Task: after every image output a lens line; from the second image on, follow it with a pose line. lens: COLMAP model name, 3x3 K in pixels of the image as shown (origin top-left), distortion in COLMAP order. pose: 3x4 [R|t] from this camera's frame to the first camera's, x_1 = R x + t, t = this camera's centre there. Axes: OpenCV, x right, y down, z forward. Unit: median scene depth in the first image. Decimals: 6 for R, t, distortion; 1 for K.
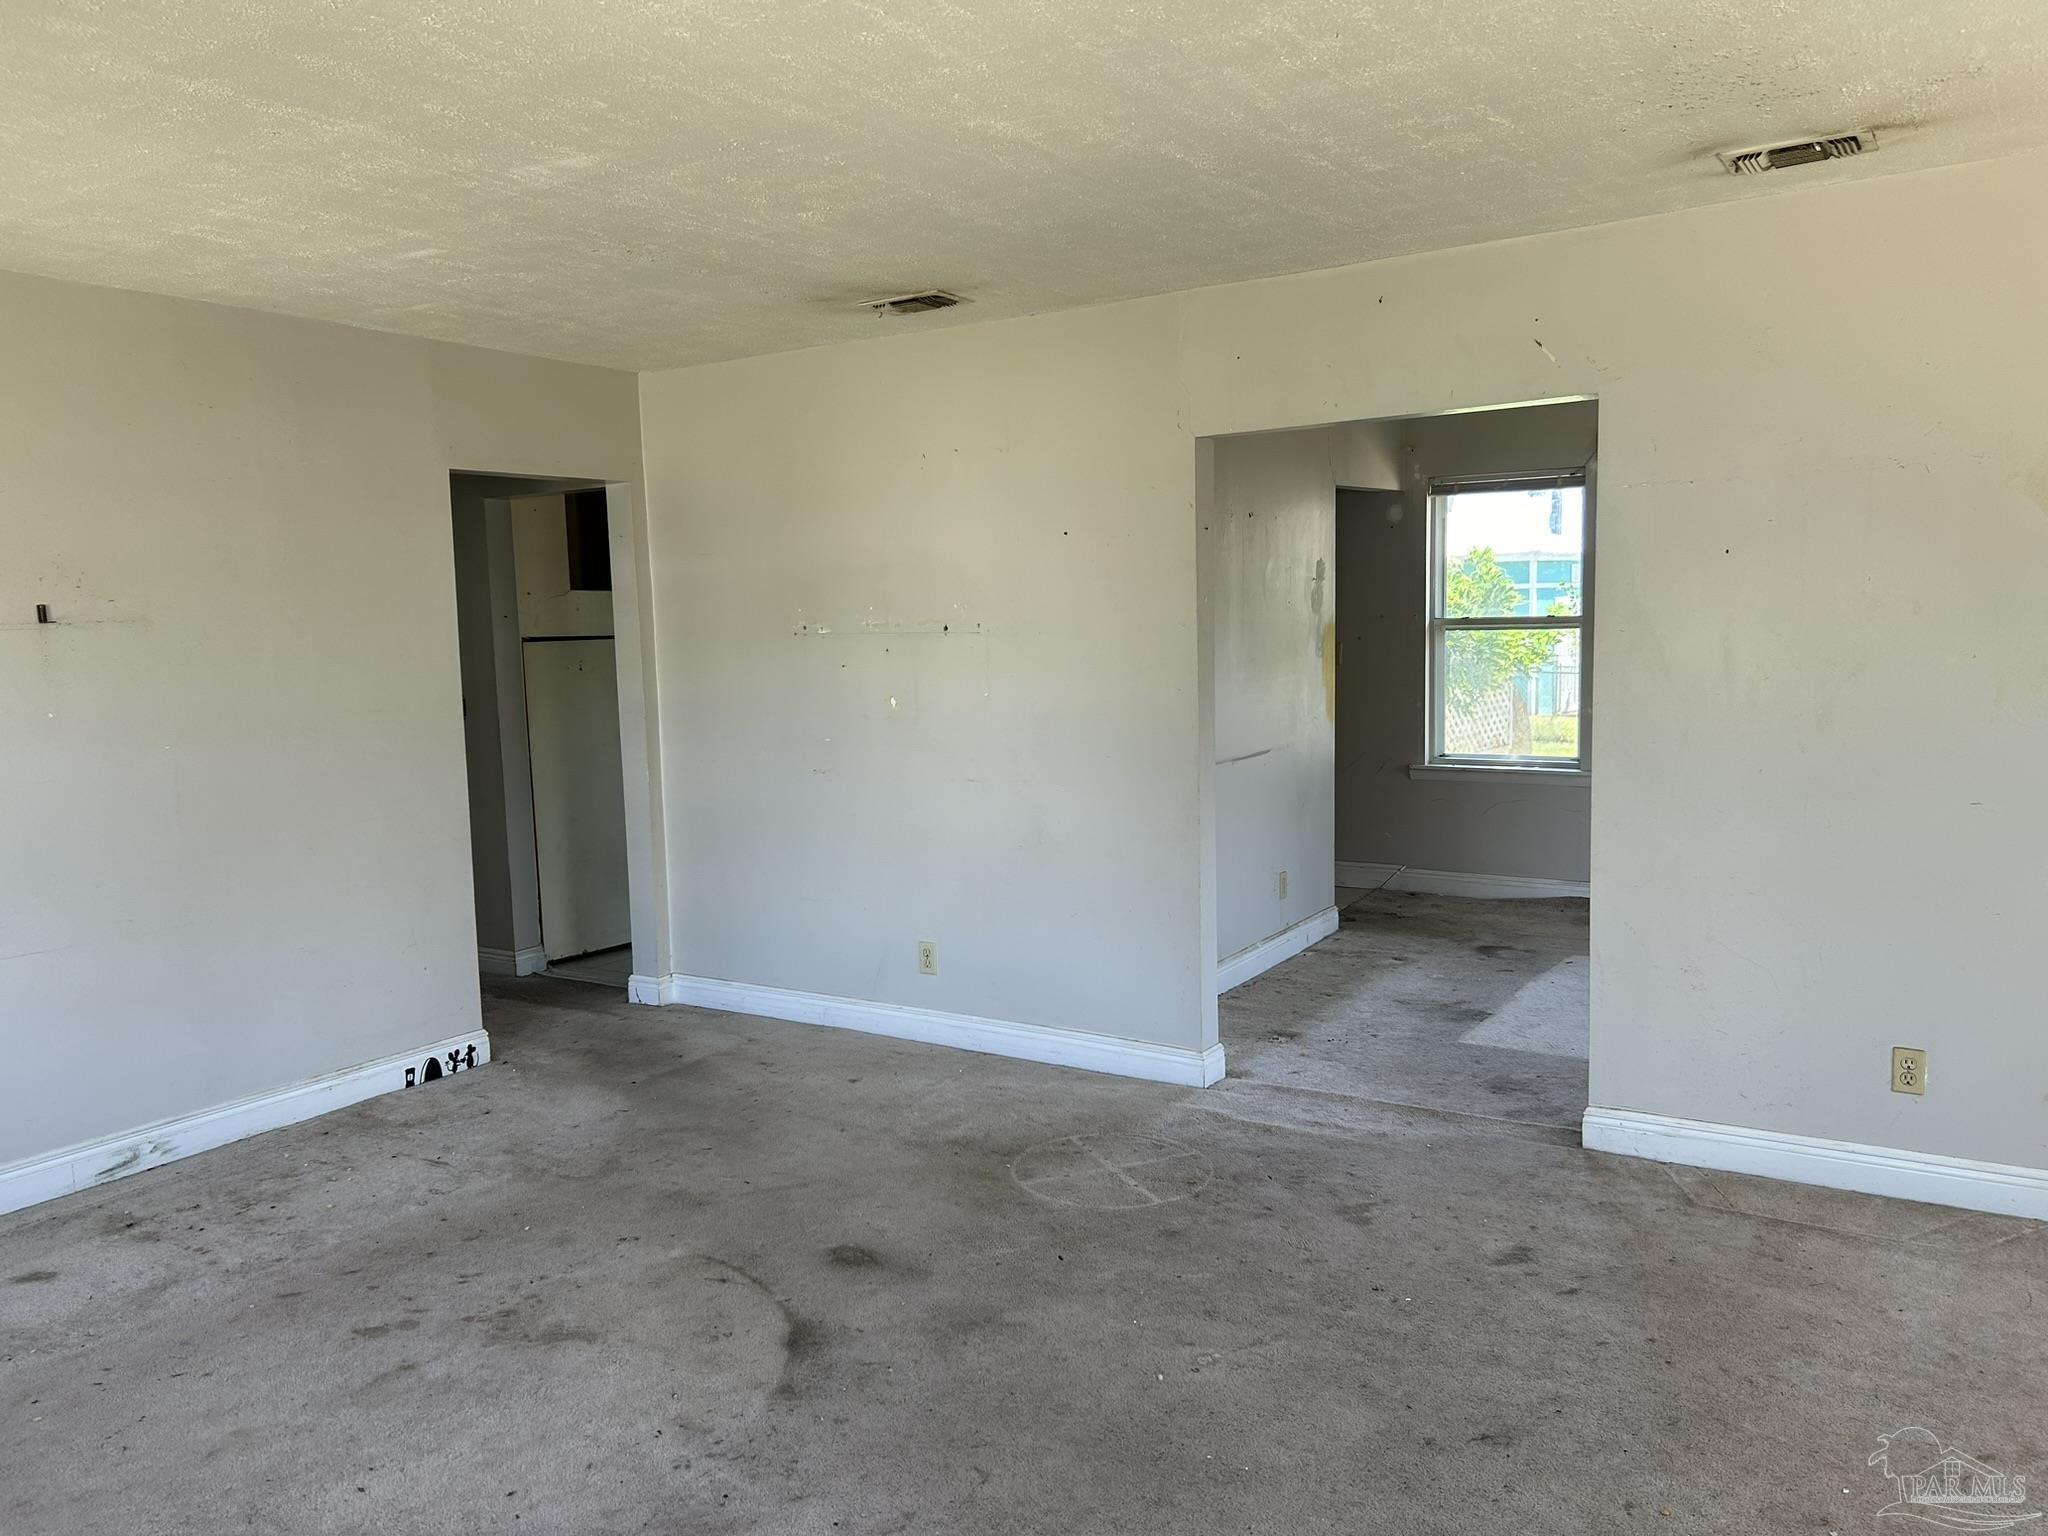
lens RADIAL K [[1539.8, 0, 1025.9], [0, 1539.8, 783.4], [0, 0, 1]] dist [0.050045, -0.048479]
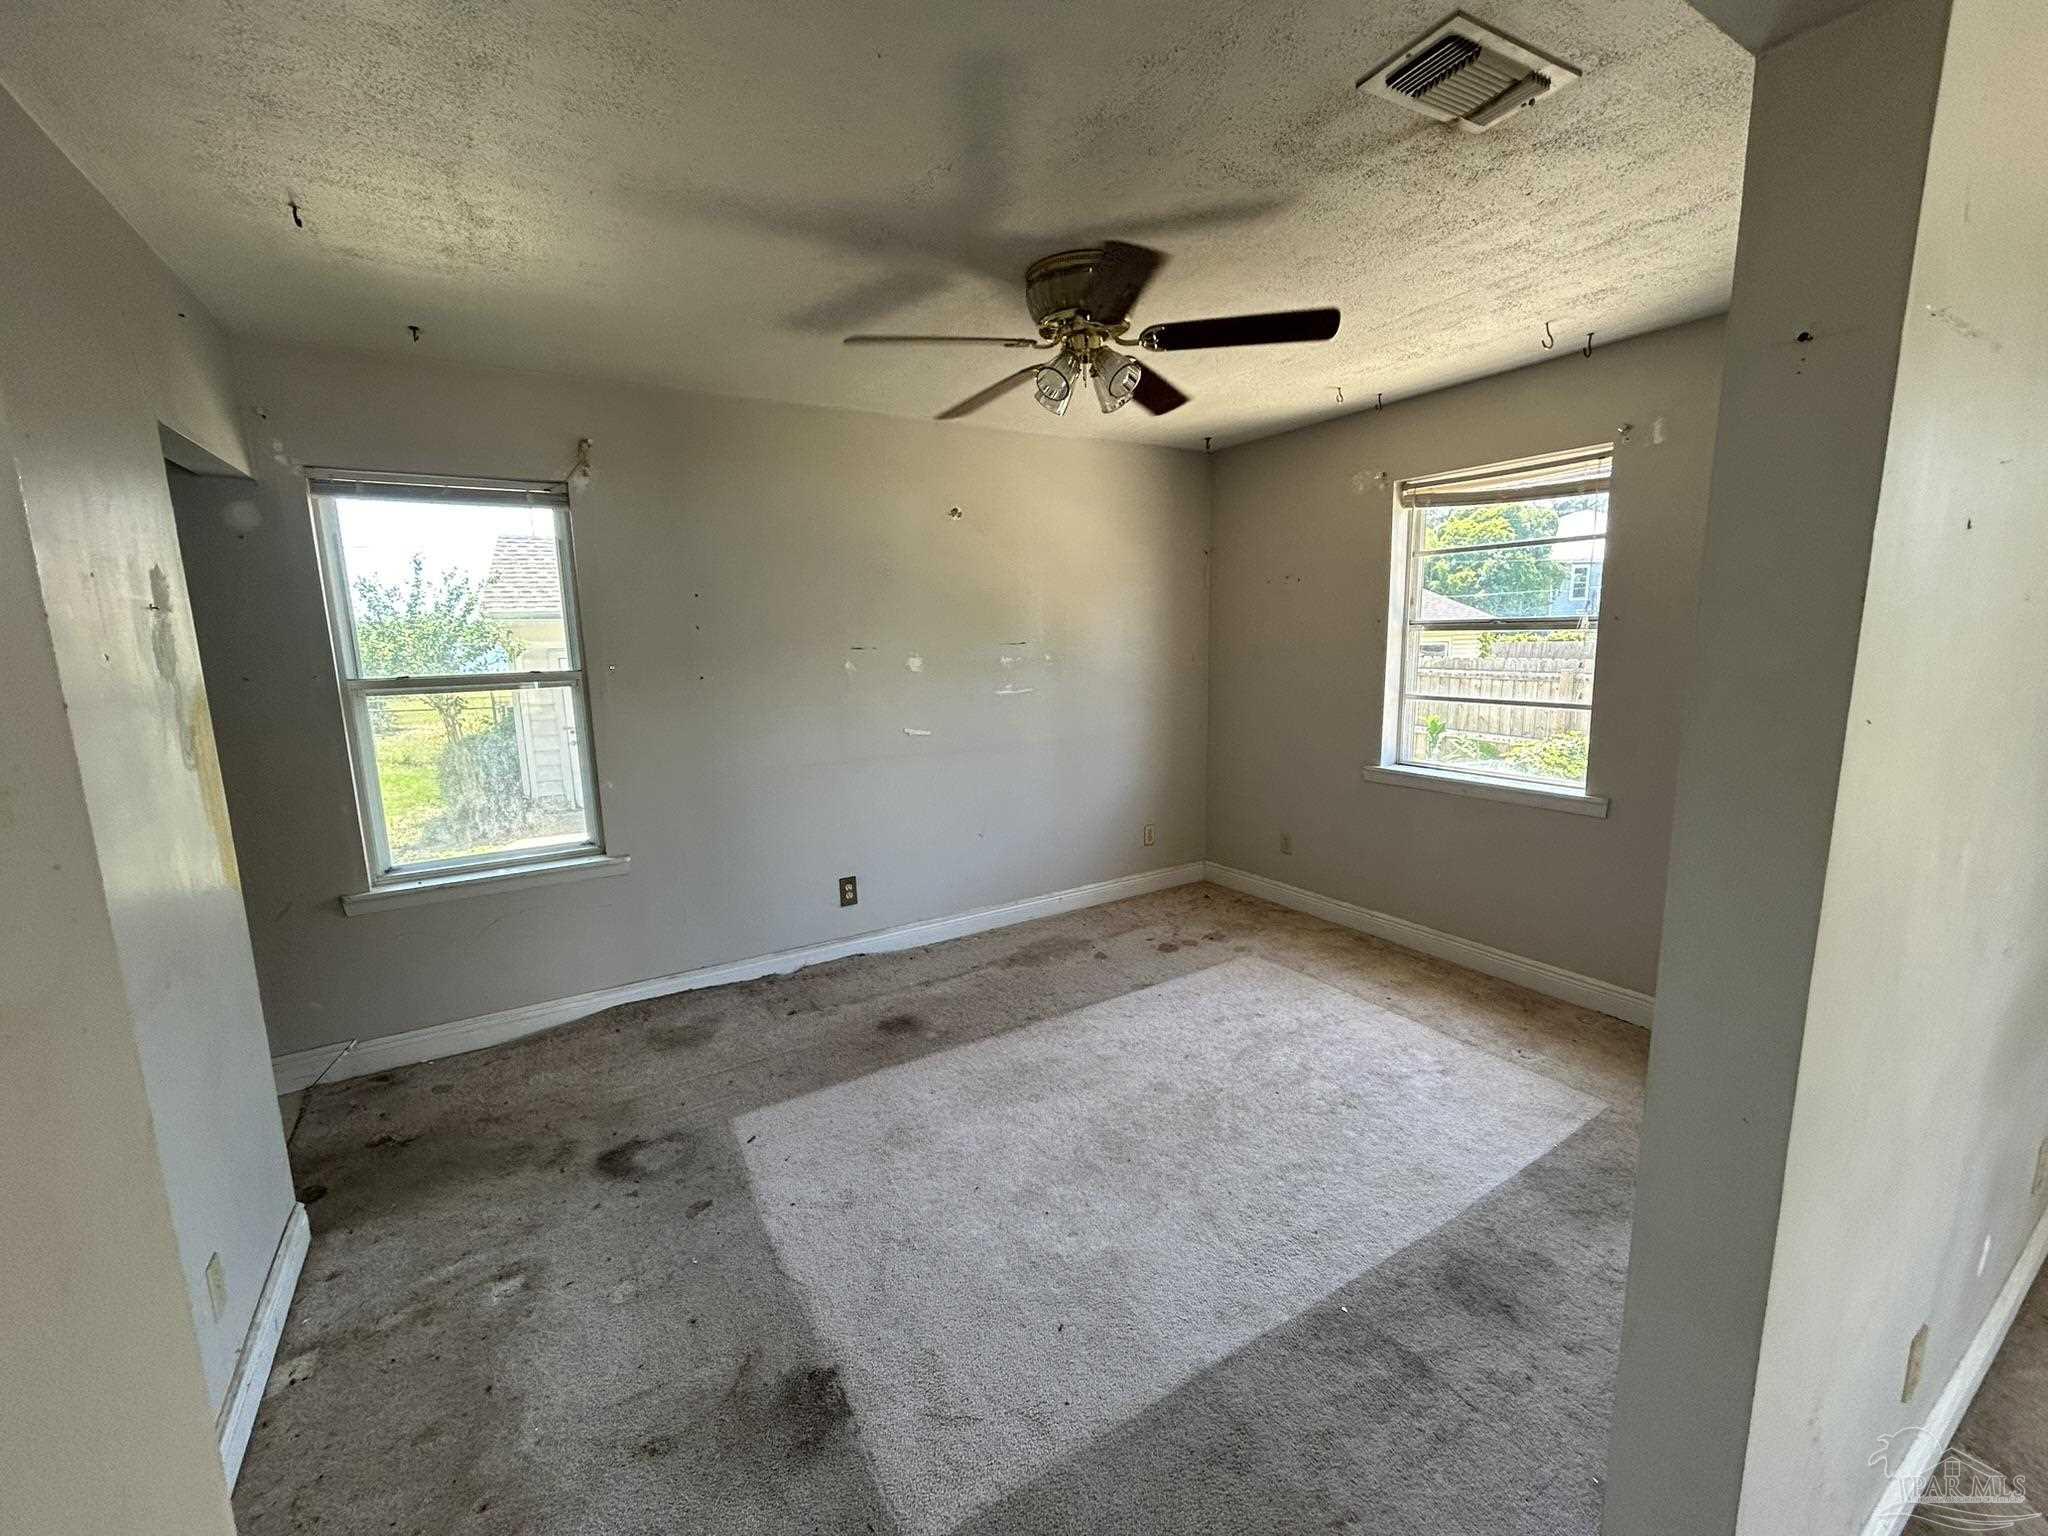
lens RADIAL K [[828.3, 0, 1018.6], [0, 828.3, 769.9], [0, 0, 1]] dist [-0.001132, -0.000635]
pose [[0.438412, -0.133848, 0.888752, 0.075121], [0.113122, 0.989203, 0.093174, -0.079717], [-0.891627, 0.059689, 0.448819, 0.675463]]
